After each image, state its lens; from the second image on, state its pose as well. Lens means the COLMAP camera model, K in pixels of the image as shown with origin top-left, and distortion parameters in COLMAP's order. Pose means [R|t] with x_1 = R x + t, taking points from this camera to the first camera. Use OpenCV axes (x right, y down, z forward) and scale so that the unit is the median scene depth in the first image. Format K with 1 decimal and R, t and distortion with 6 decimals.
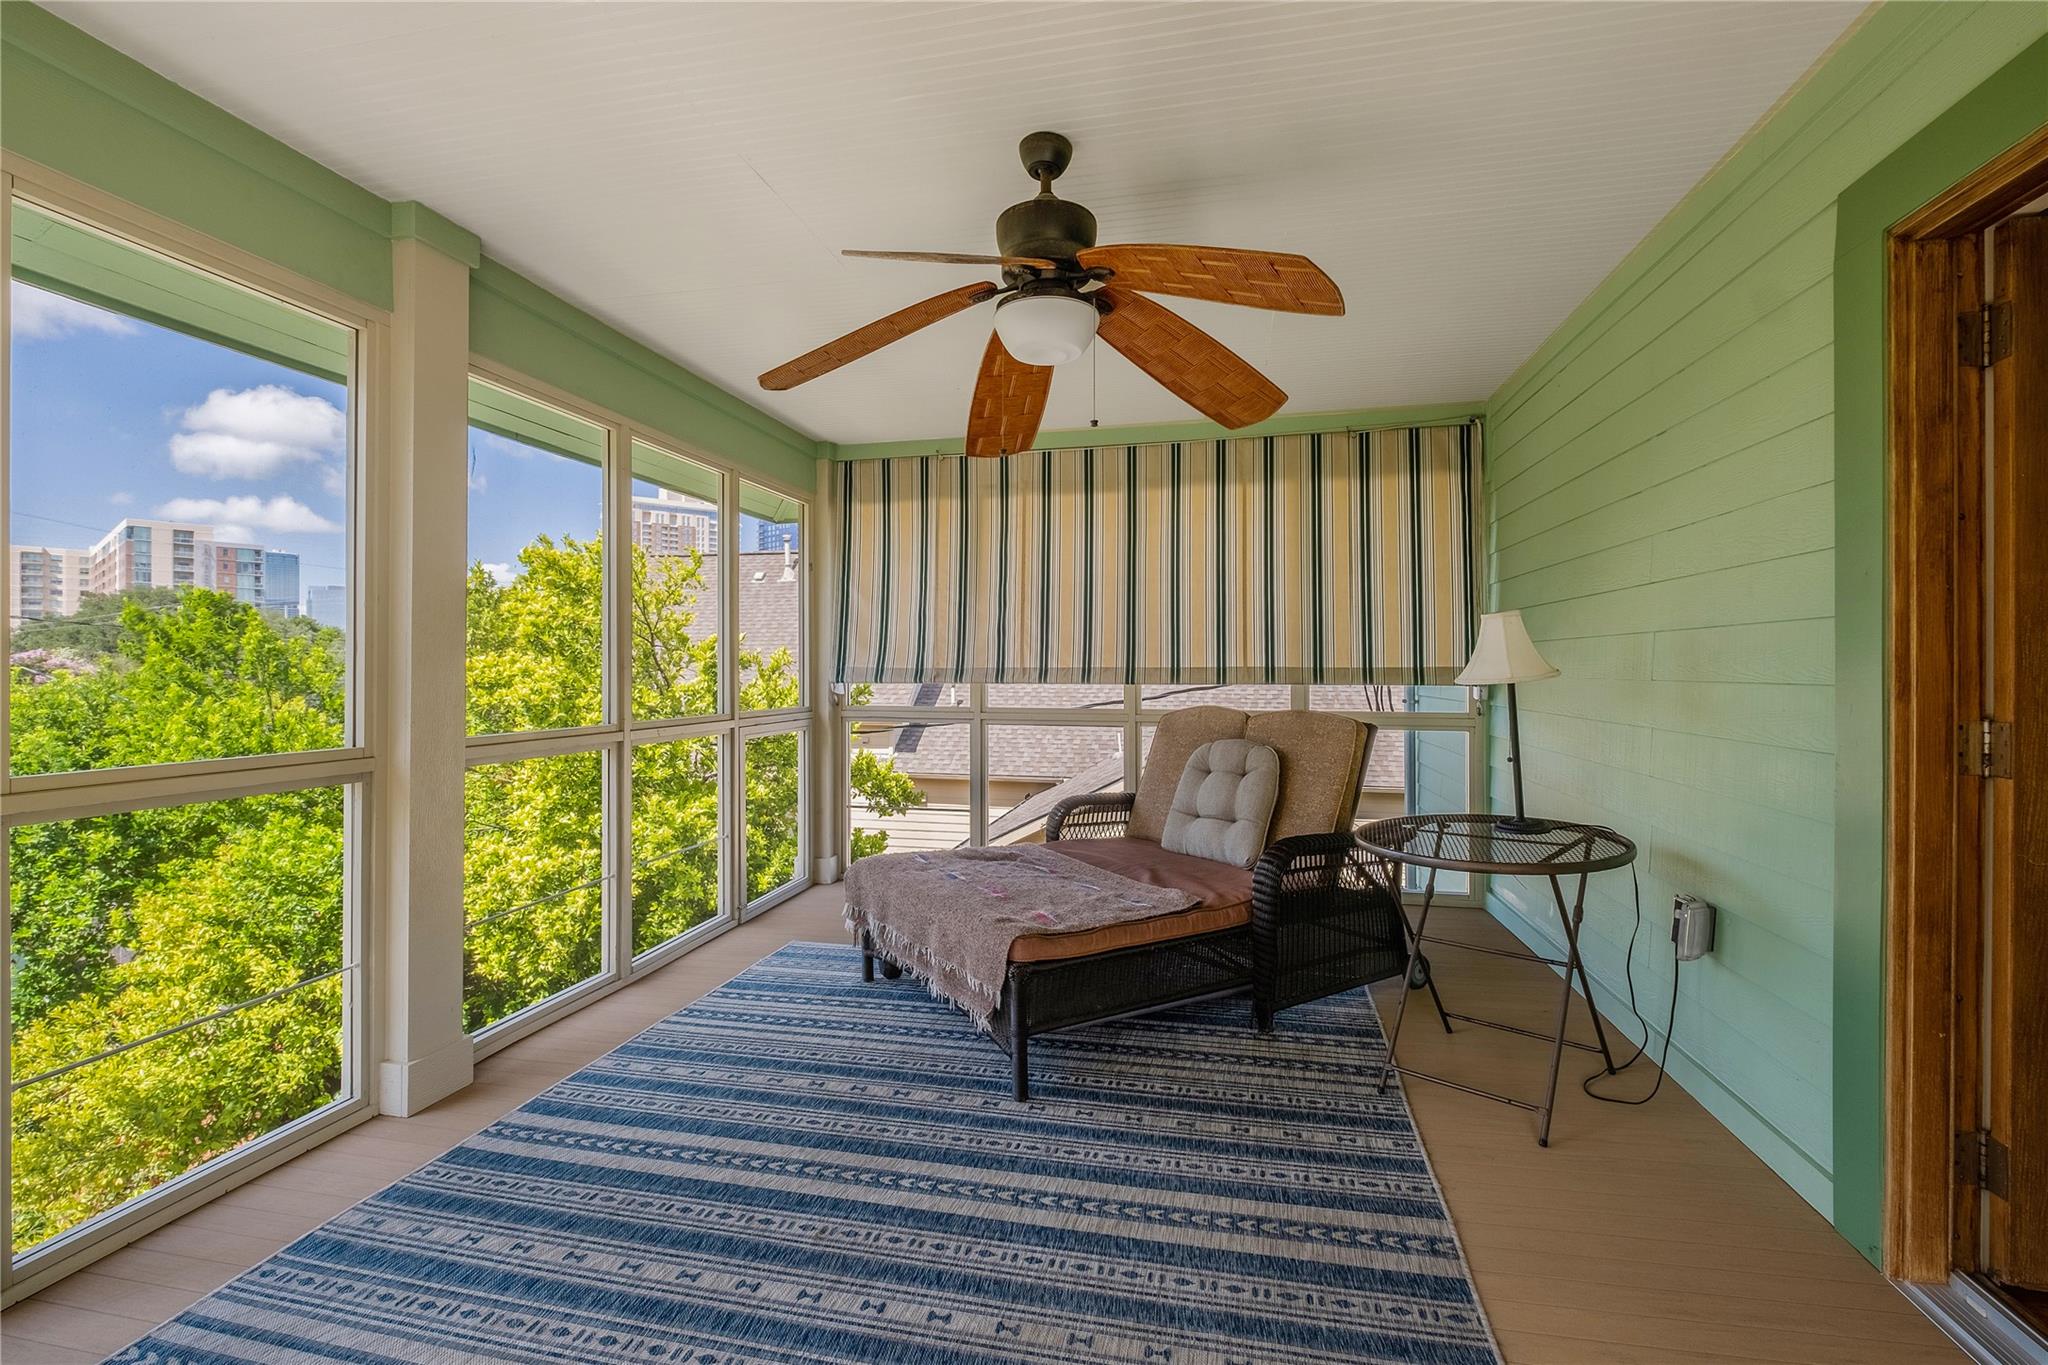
lens RADIAL K [[904.1, 0, 1027.9], [0, 904.1, 668.3], [0, 0, 1]] dist [0.004169, -0.001590]
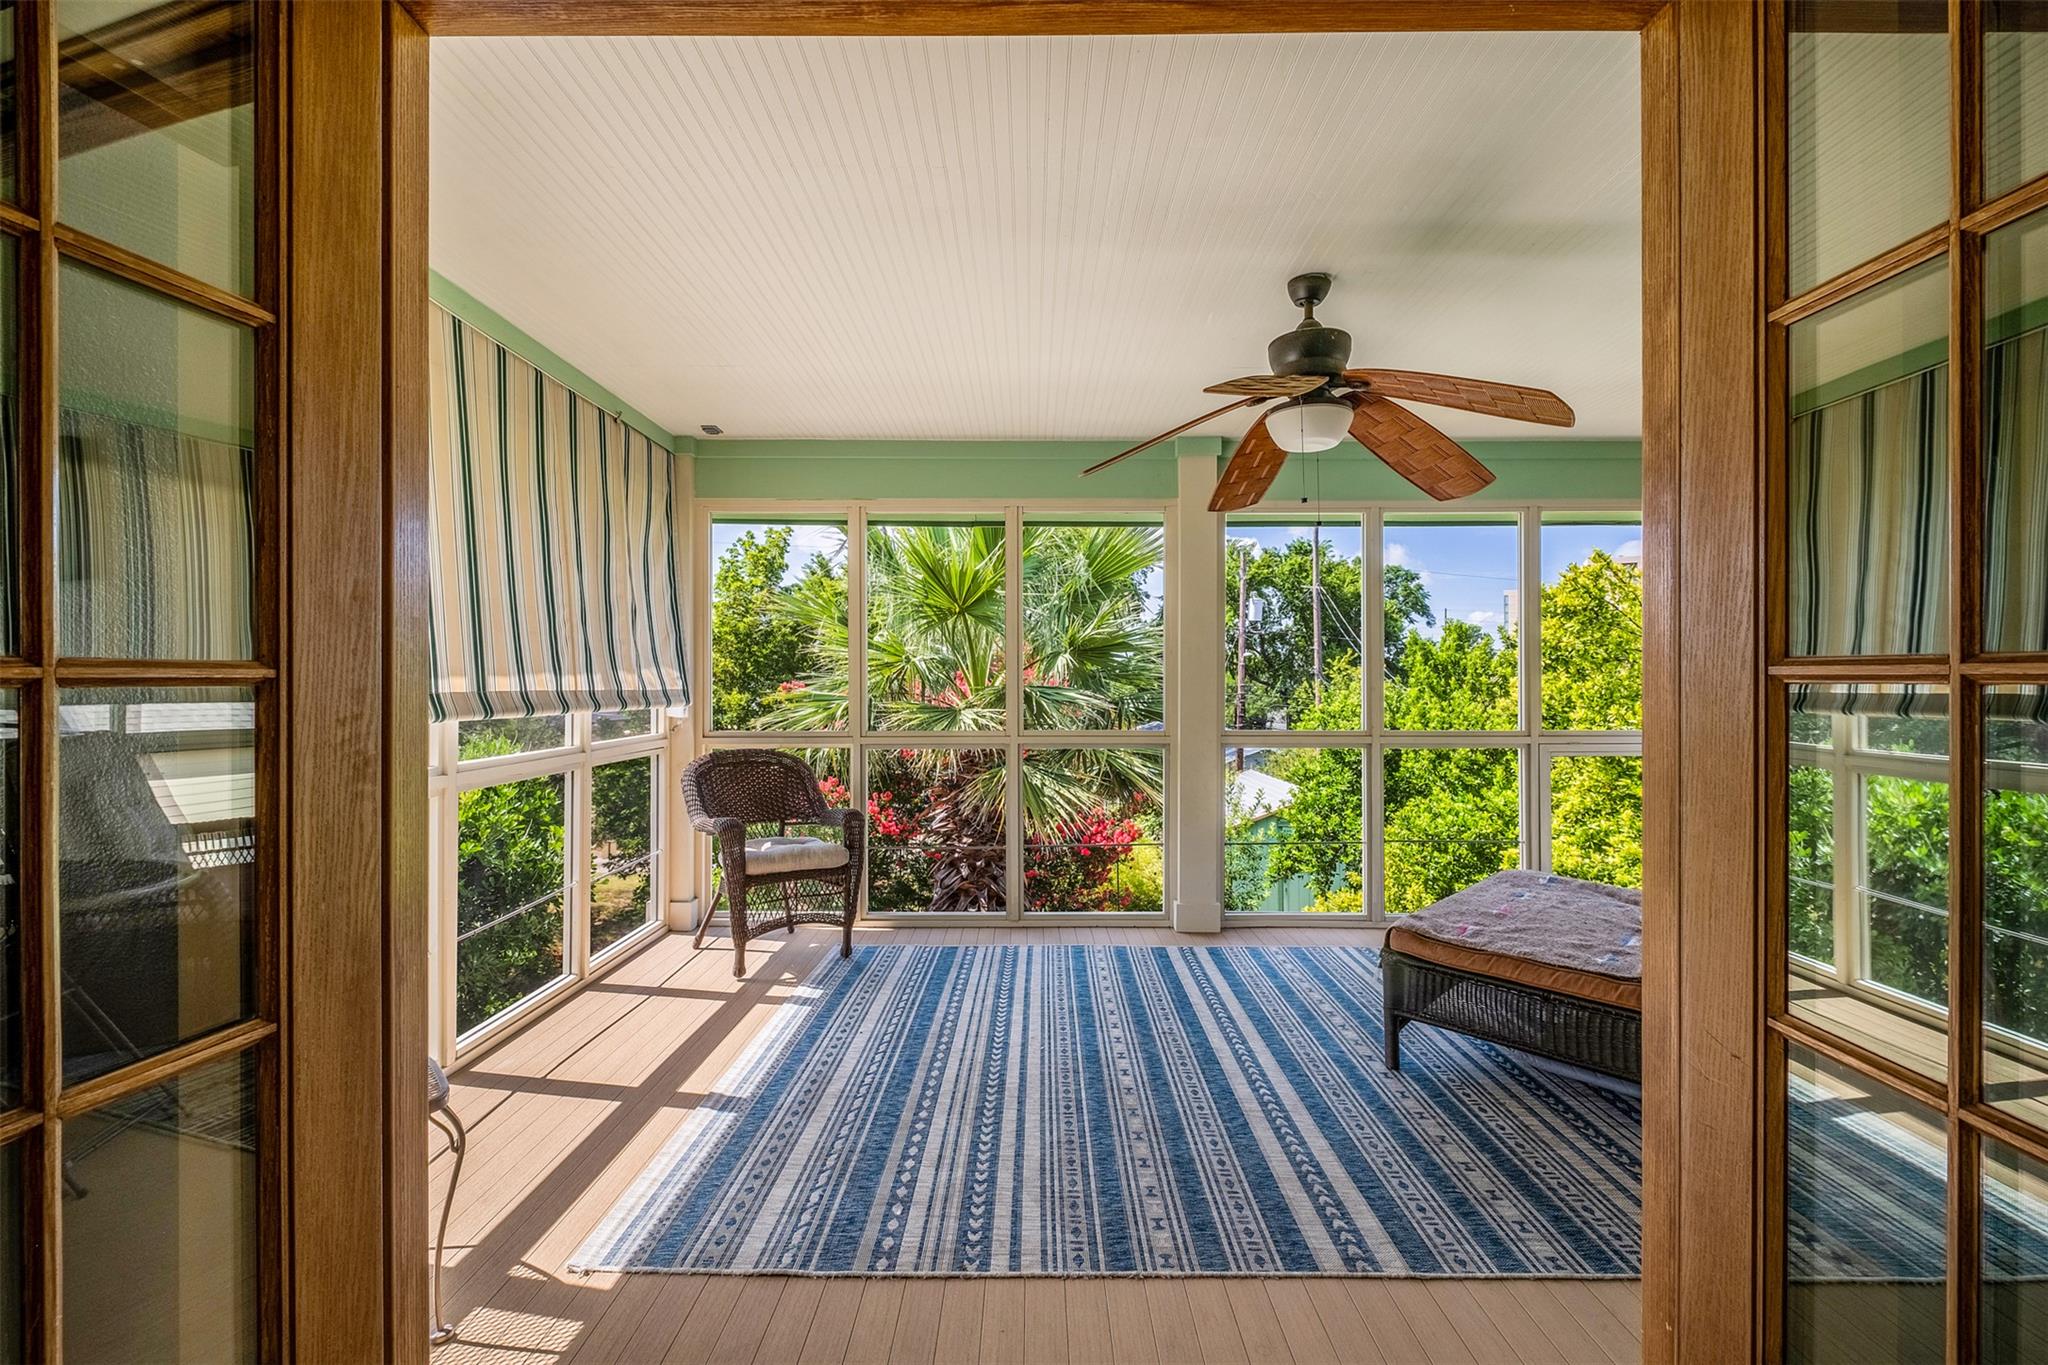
lens RADIAL K [[904.1, 0, 1036.7], [0, 904.1, 690.0], [0, 0, 1]] dist [0.004169, -0.001590]
pose [[0.214556, 0.008538, -0.976674, 1.202664], [0.000184, 0.999961, 0.008782, -0.016211], [0.976712, -0.002064, 0.214546, 0.371129]]
